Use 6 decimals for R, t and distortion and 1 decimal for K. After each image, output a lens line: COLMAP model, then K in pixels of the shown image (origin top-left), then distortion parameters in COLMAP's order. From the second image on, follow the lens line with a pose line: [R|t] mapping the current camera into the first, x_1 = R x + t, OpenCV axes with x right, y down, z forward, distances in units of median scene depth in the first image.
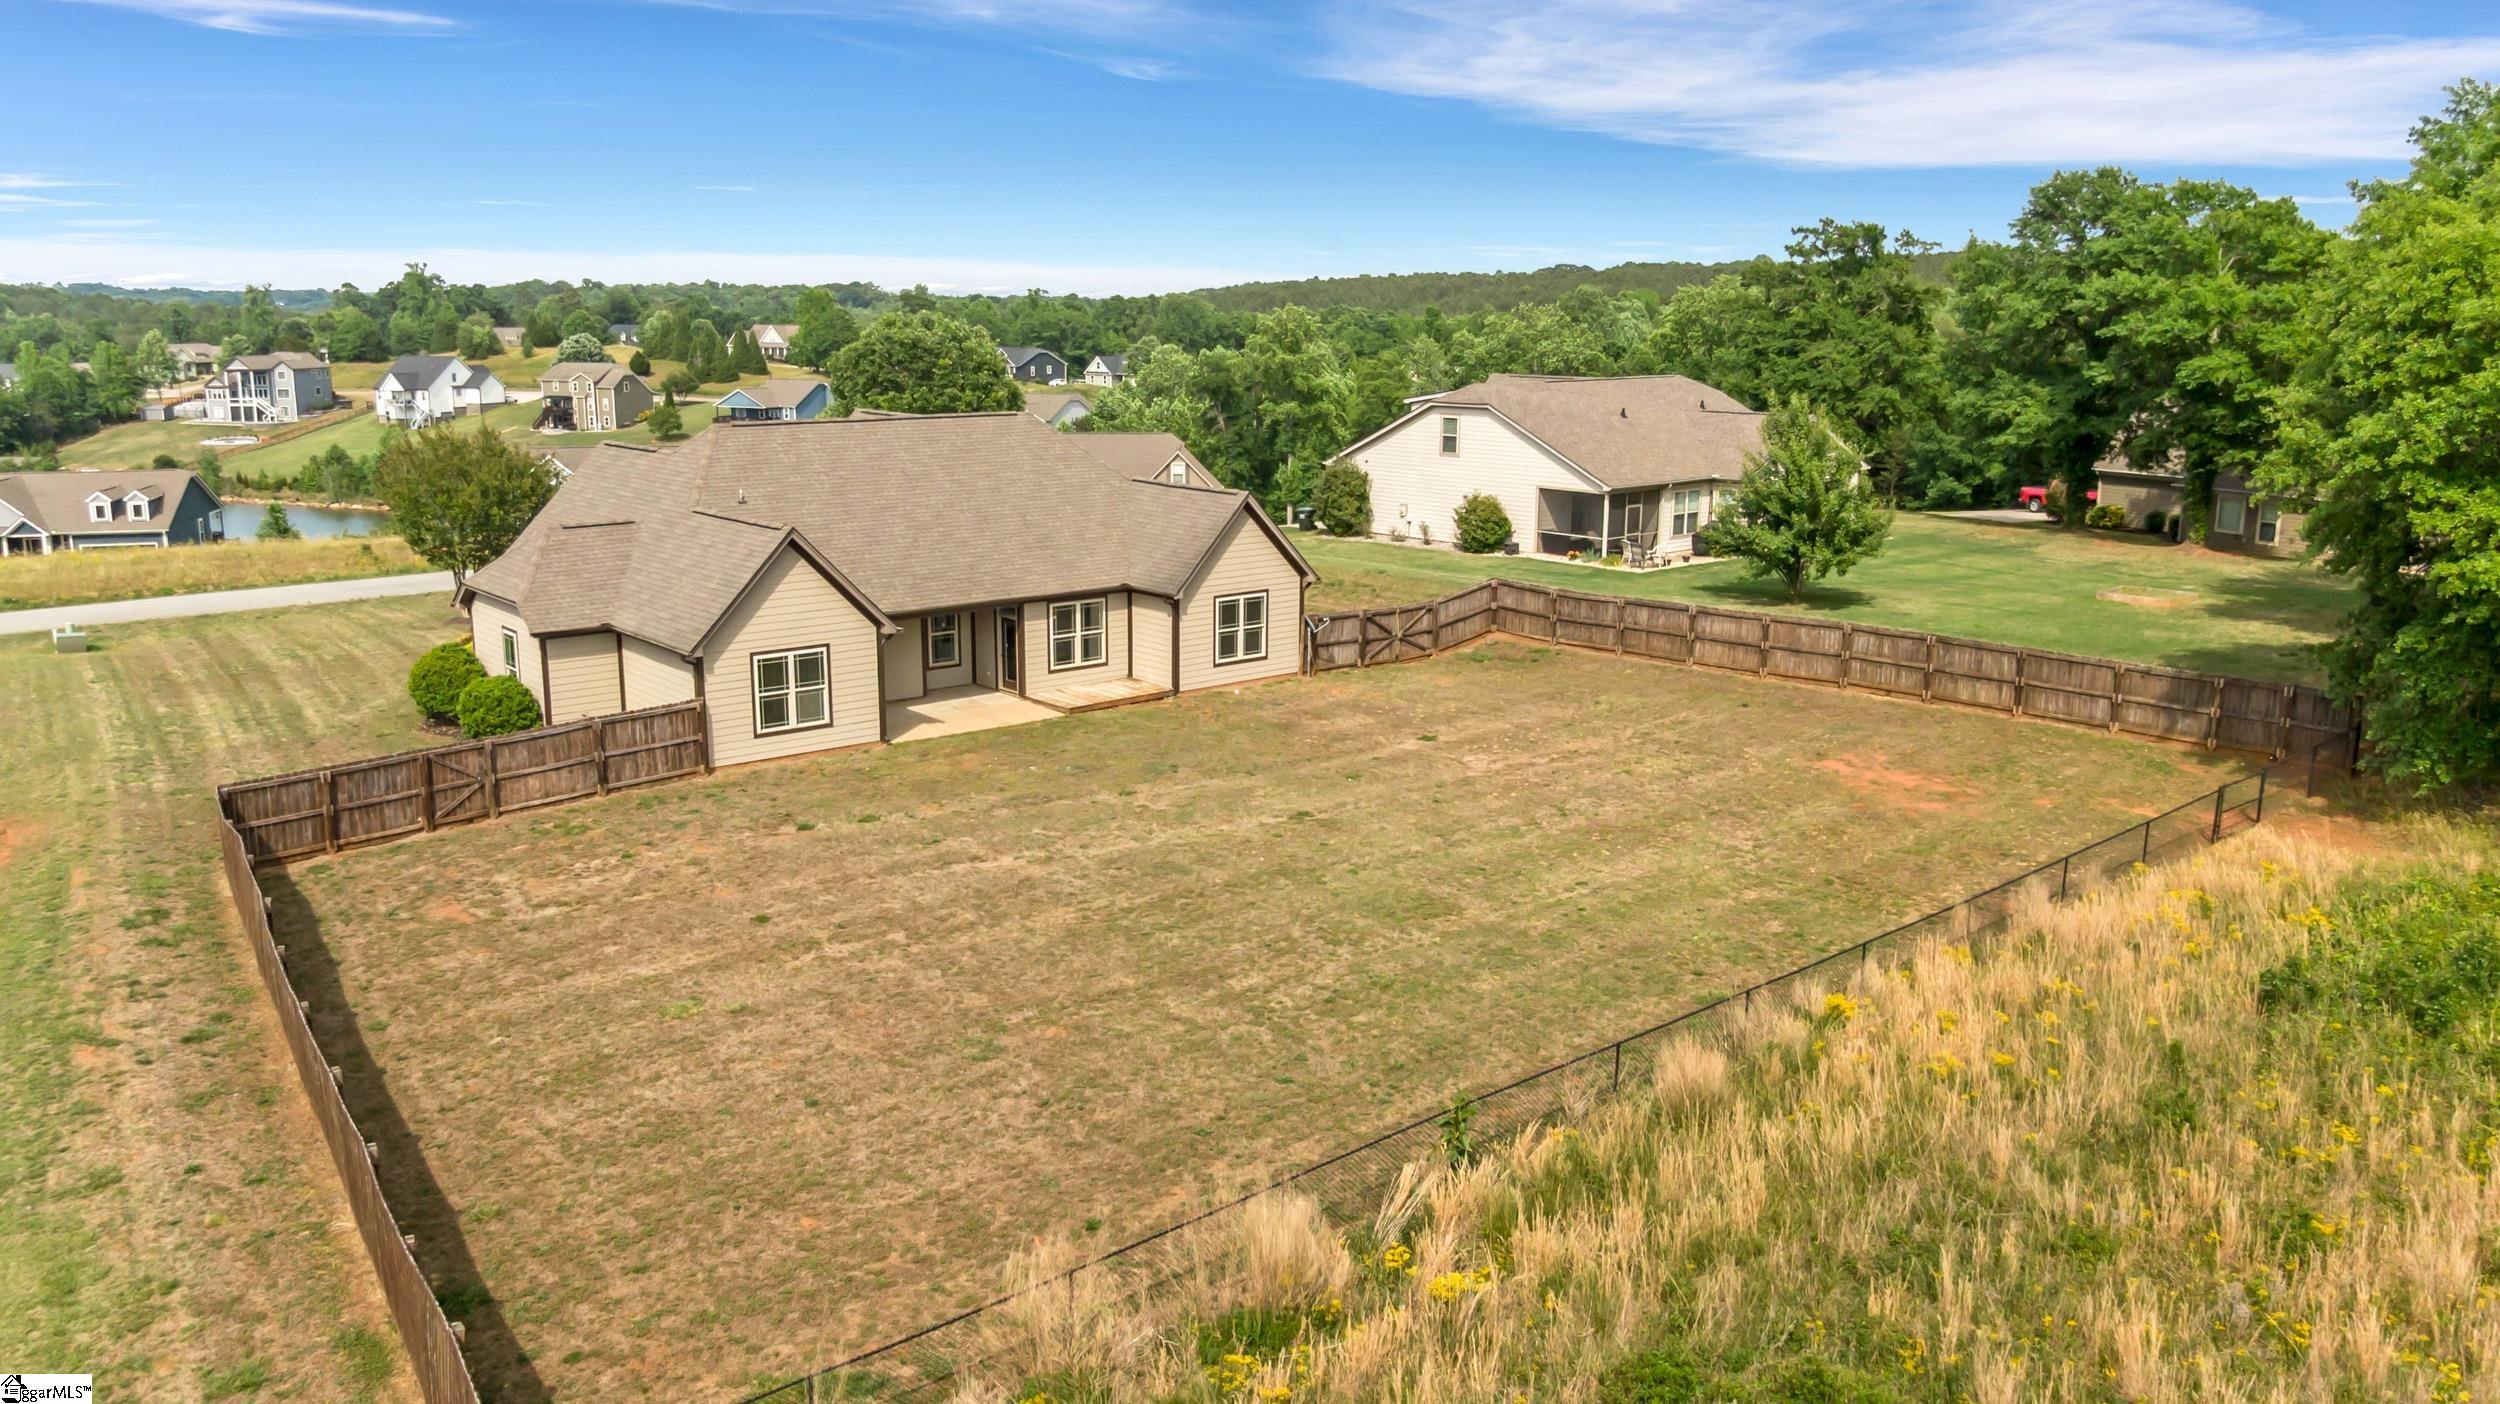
lens RADIAL K [[1805.7, 0, 1250.0], [0, 1805.7, 702.0], [0, 0, 1]] dist [-0.020932, -0.031234]
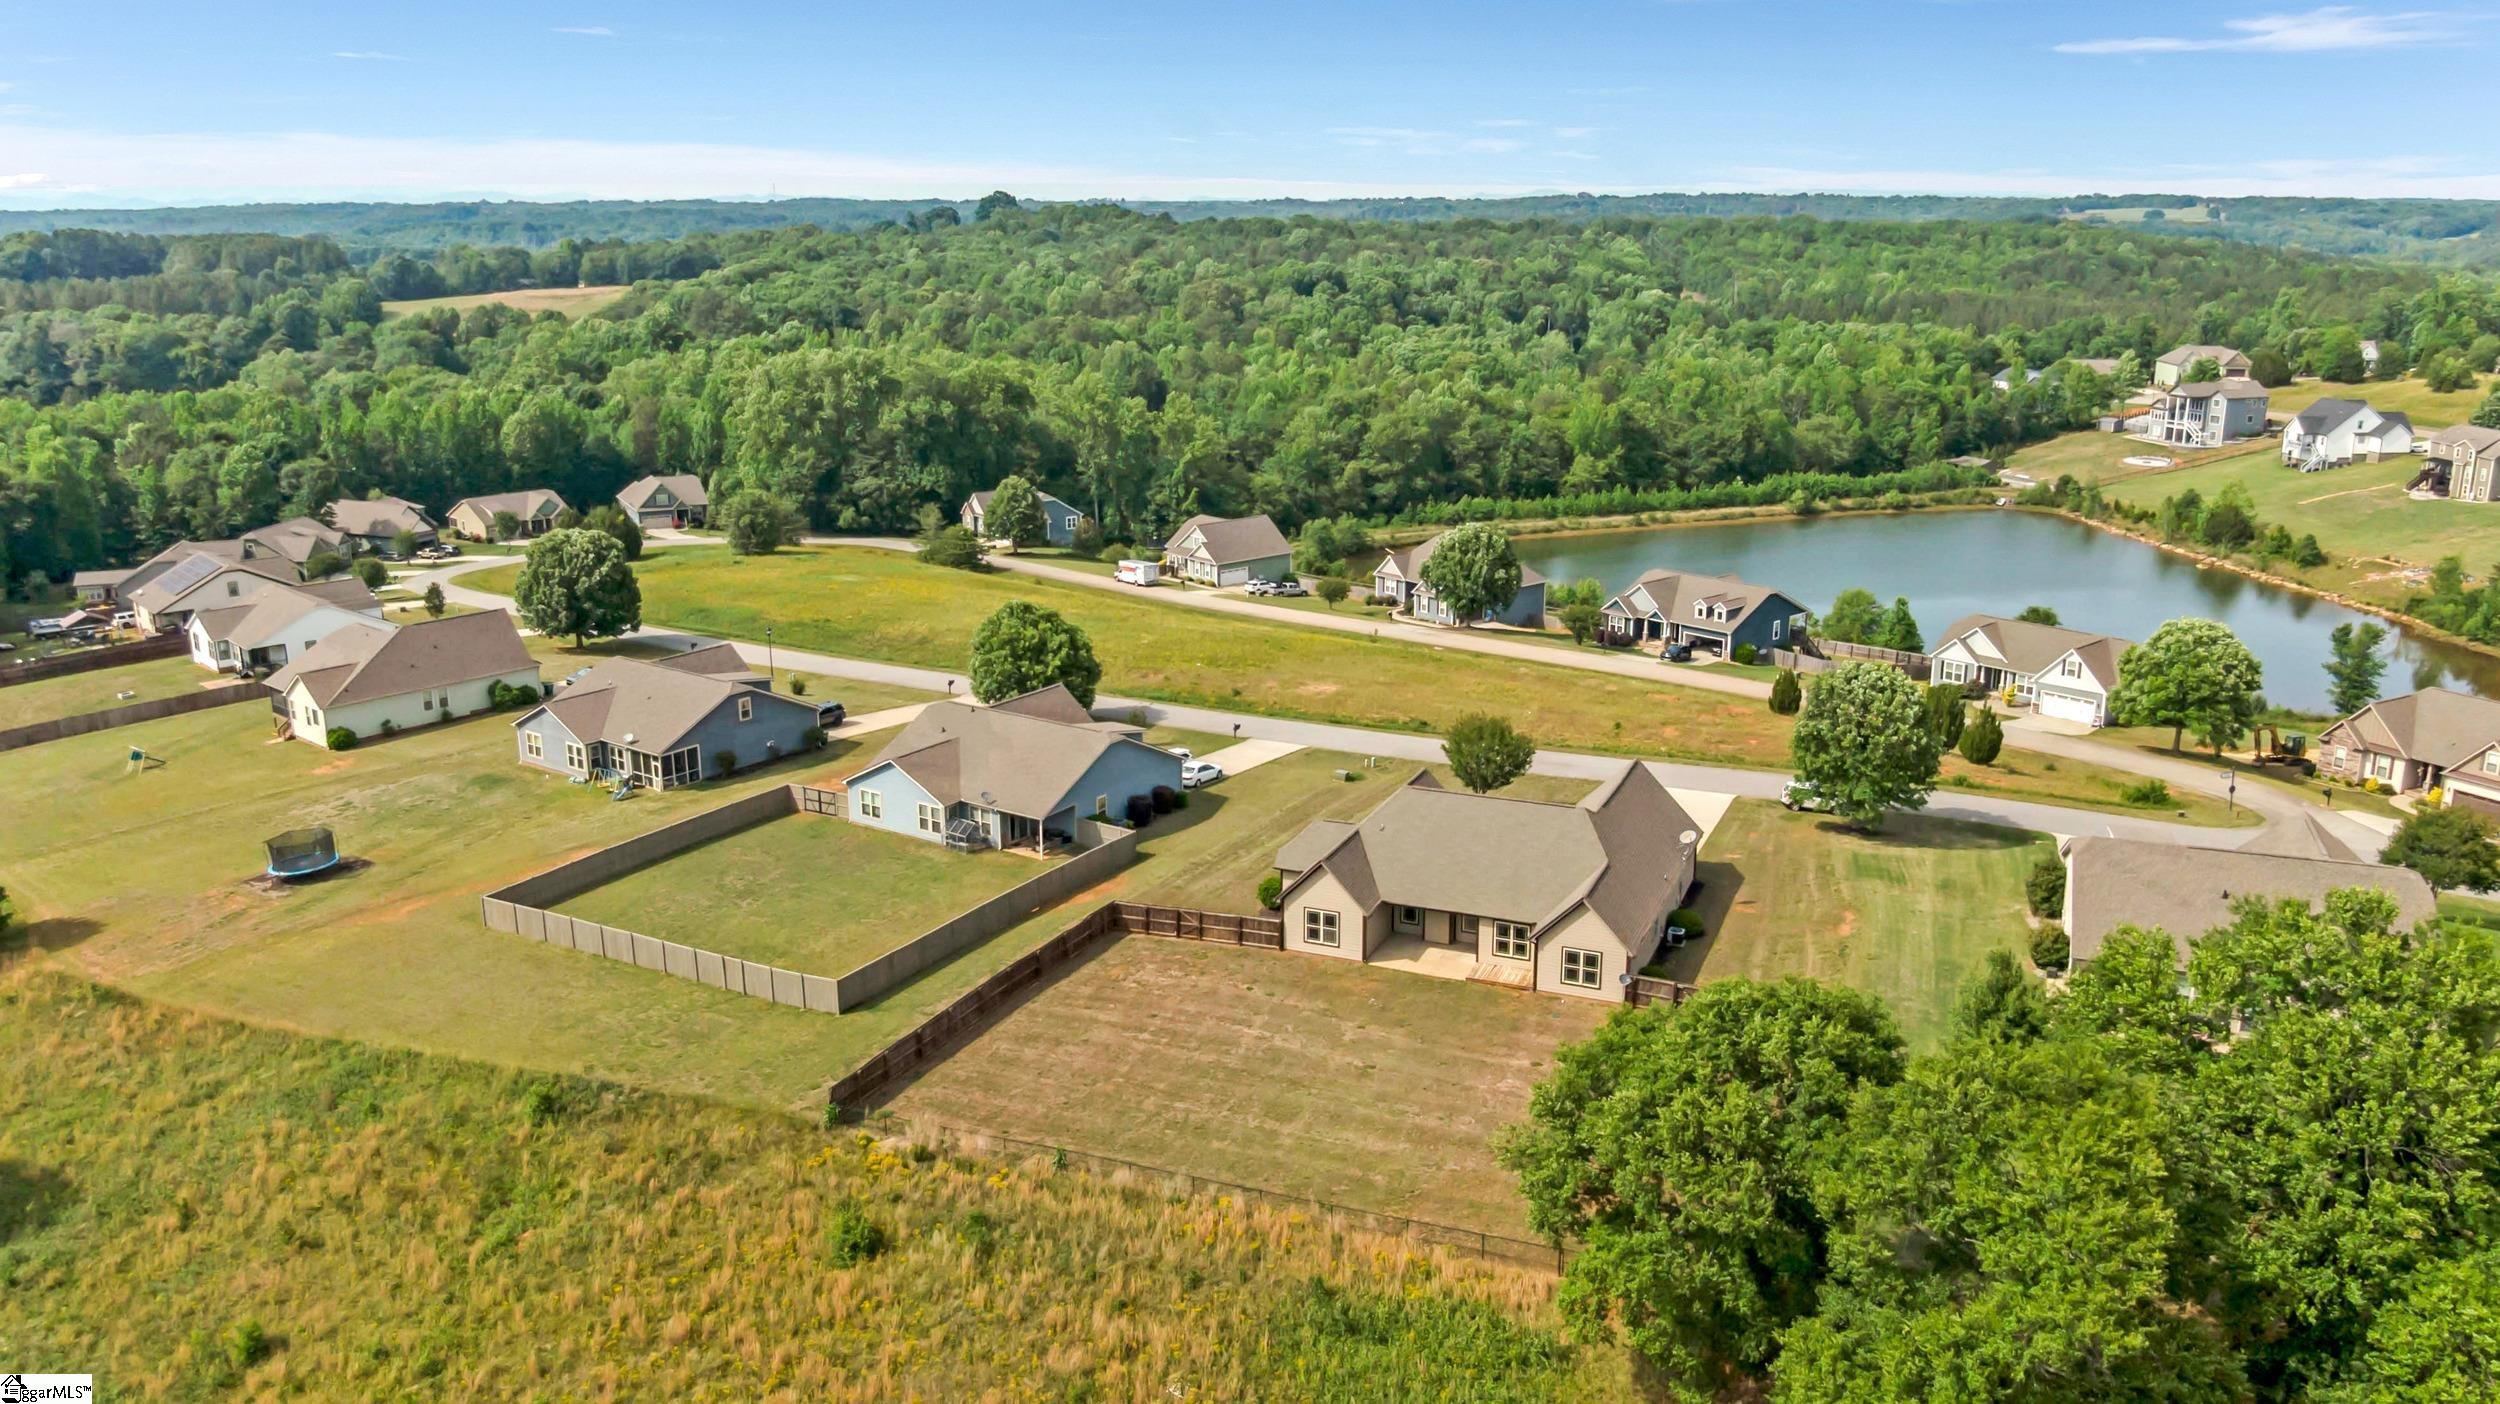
lens RADIAL K [[1805.7, 0, 1250.0], [0, 1805.7, 702.0], [0, 0, 1]] dist [-0.020932, -0.031234]
pose [[0.442740, 0.225979, -0.867707, 0.526481], [-0.181555, 0.970268, 0.160052, -0.205722], [0.878077, 0.086675, 0.470604, -0.052330]]
